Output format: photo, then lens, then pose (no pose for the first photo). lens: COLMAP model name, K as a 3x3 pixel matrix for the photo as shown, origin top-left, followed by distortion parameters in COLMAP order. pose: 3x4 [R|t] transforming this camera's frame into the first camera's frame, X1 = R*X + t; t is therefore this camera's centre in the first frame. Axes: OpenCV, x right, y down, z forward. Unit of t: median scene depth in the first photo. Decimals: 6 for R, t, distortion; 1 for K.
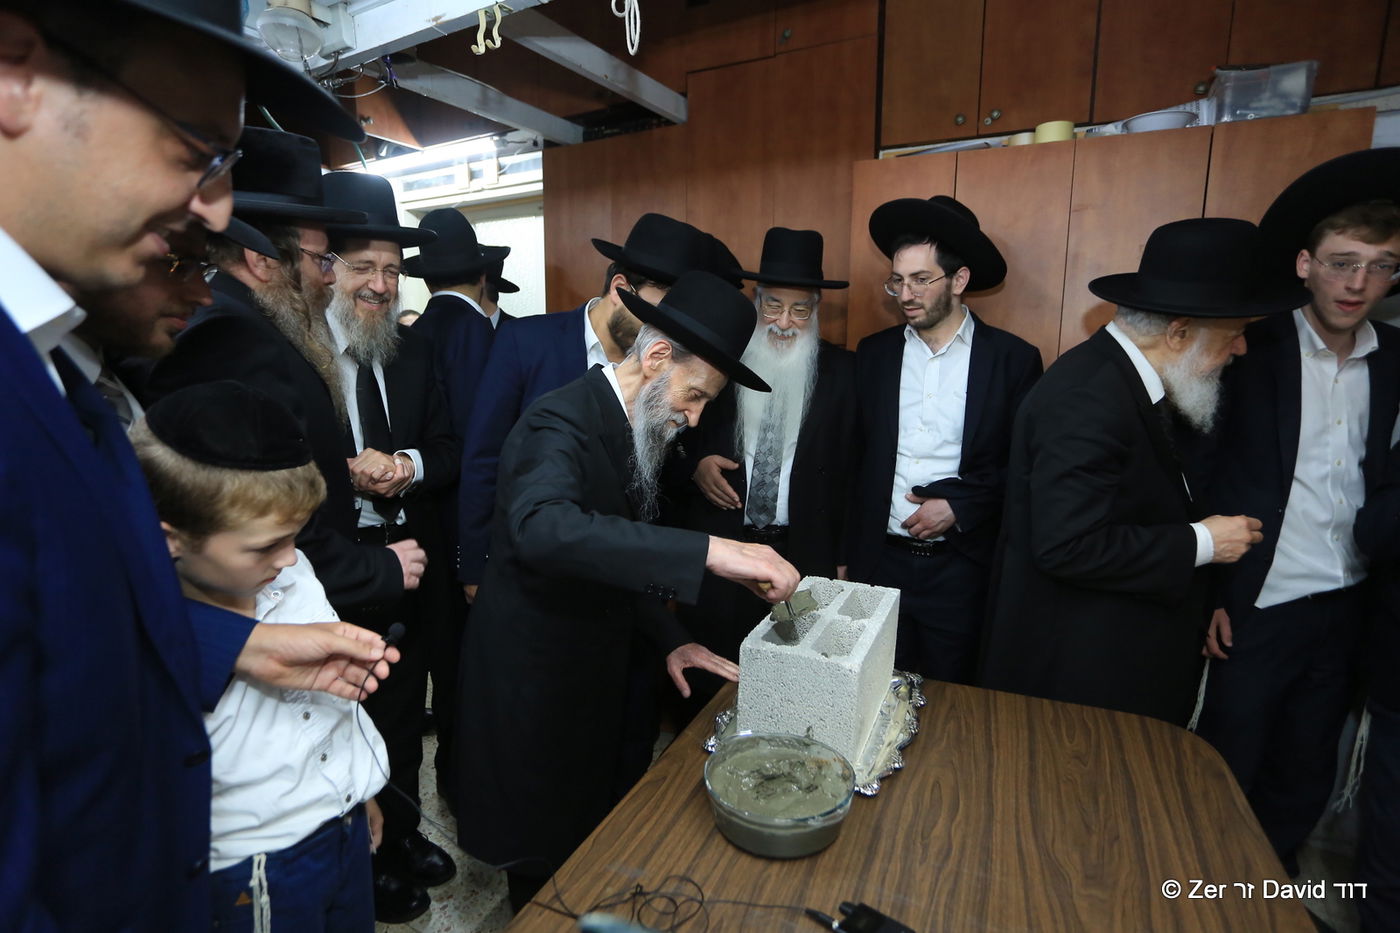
lens RADIAL K [[711.5, 0, 700.0], [0, 711.5, 466.5], [0, 0, 1]] dist [-0.064334, 0.031164]
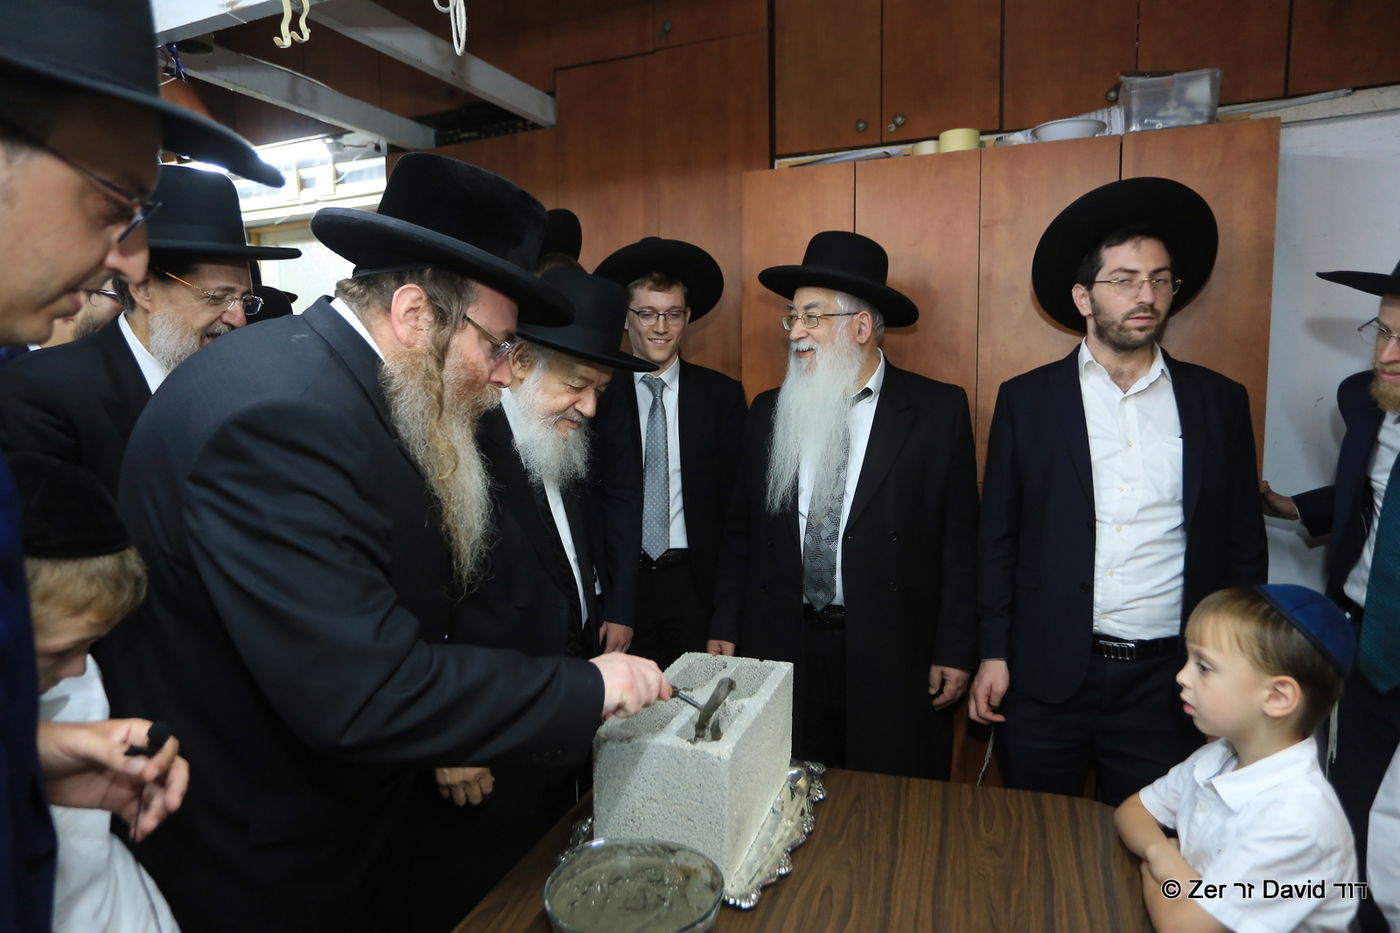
lens RADIAL K [[868.3, 0, 697.1], [0, 868.3, 465.9], [0, 0, 1]] dist [-0.058801, 0.053202]
pose [[0.994717, -0.026302, 0.099230, 0.086203], [0.033678, 0.996733, -0.073411, 0.011355], [-0.096975, 0.076365, 0.992353, -0.056599]]
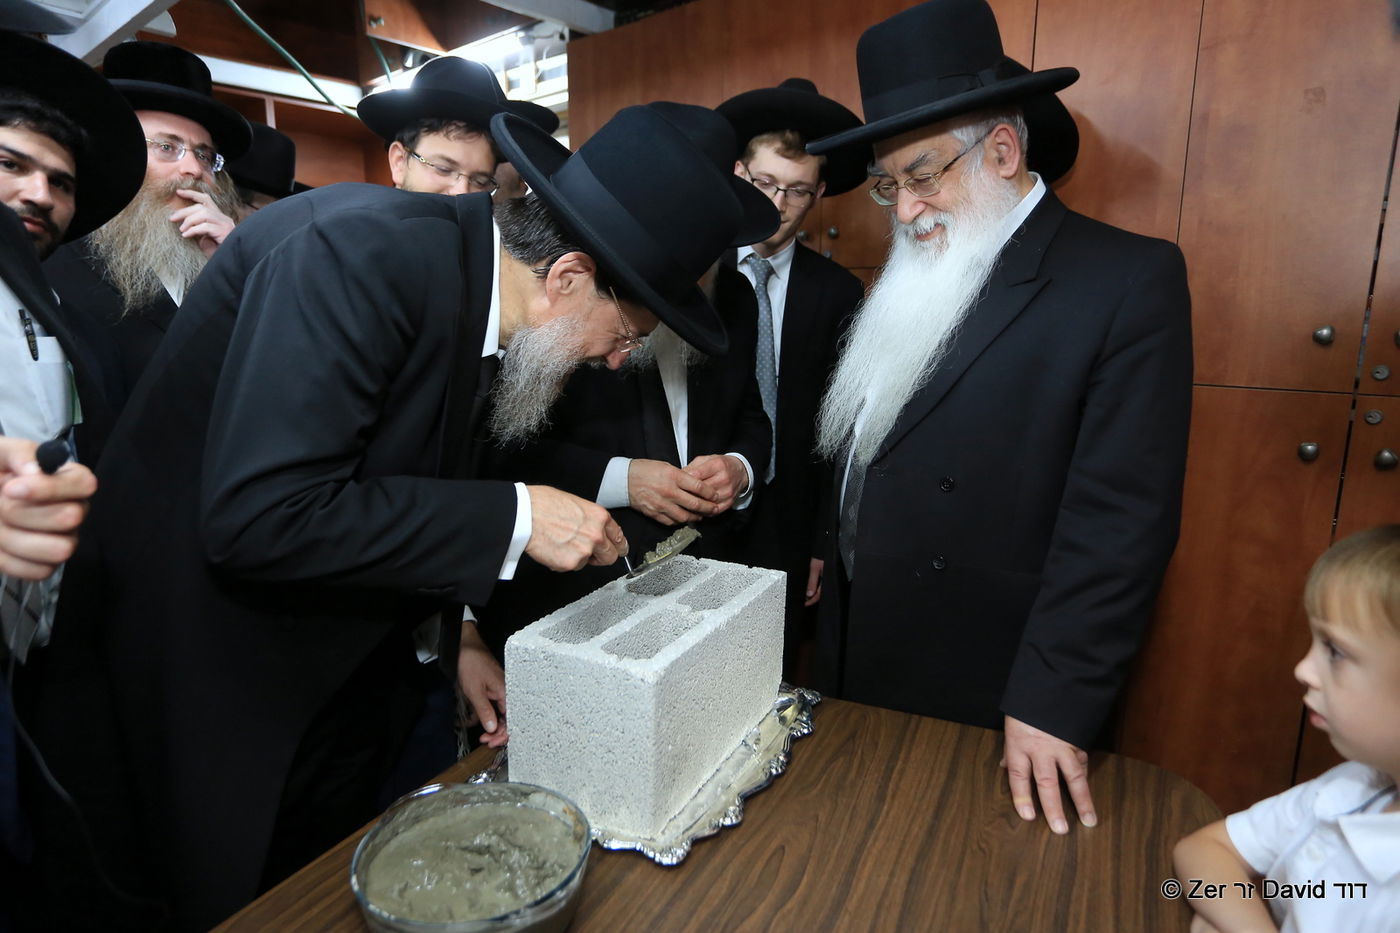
lens RADIAL K [[833.7, 0, 695.2], [0, 833.7, 477.2], [0, 0, 1]] dist [-0.059746, 0.041604]
pose [[0.999458, 0.005484, -0.032458, 0.268269], [-0.004460, 0.999492, 0.031551, 0.064929], [0.032614, -0.031389, 0.998975, 0.201396]]
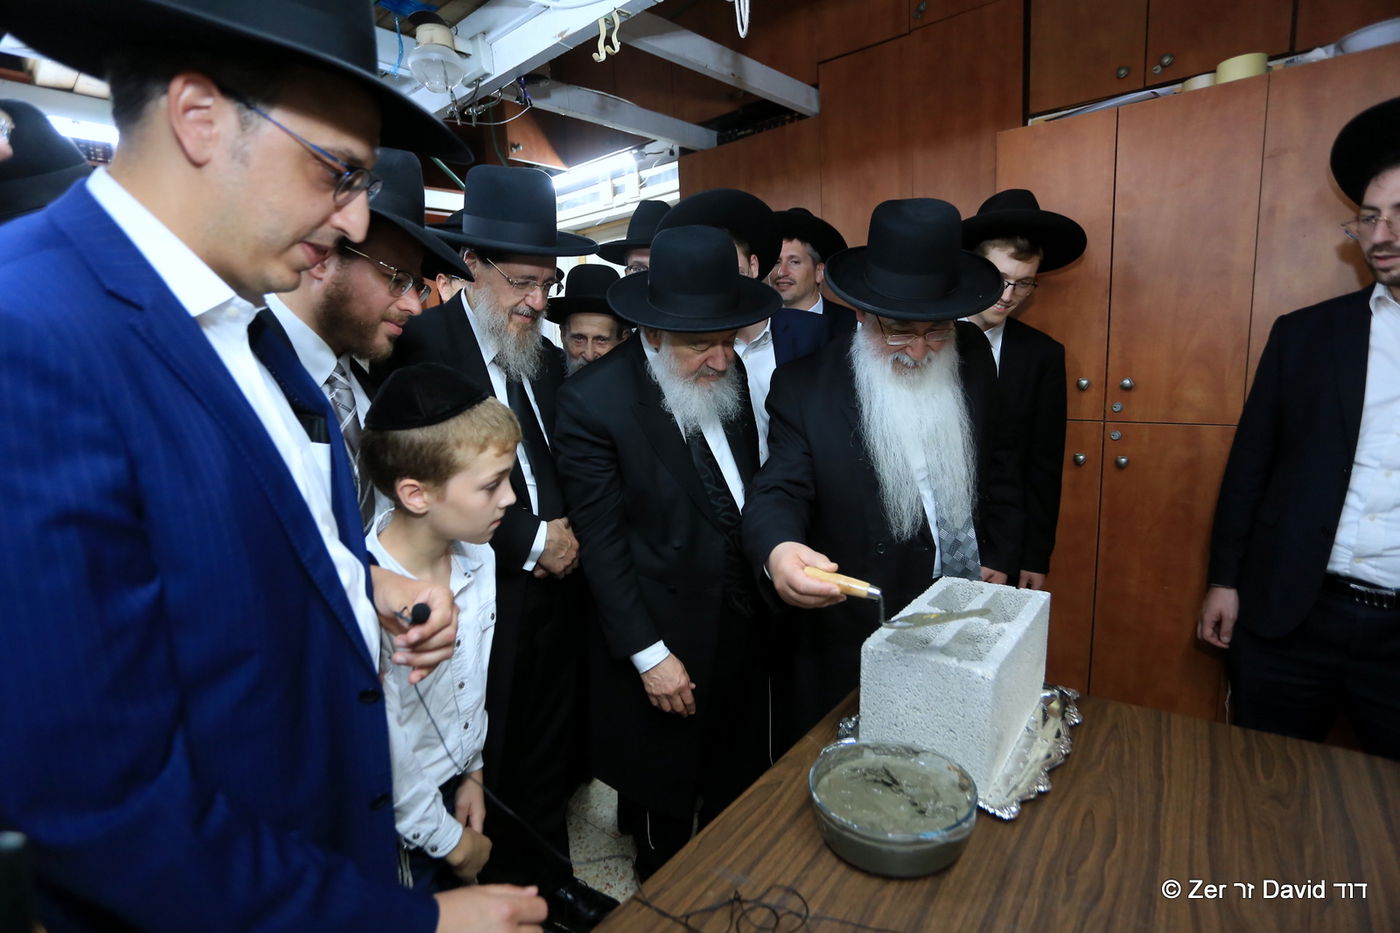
lens RADIAL K [[711.5, 0, 700.0], [0, 711.5, 466.5], [0, 0, 1]] dist [-0.064334, 0.031164]
pose [[0.976243, -0.013321, -0.216271, 0.053823], [0.010654, 0.999852, -0.013494, 0.026039], [0.216418, 0.010870, 0.976240, 0.042536]]
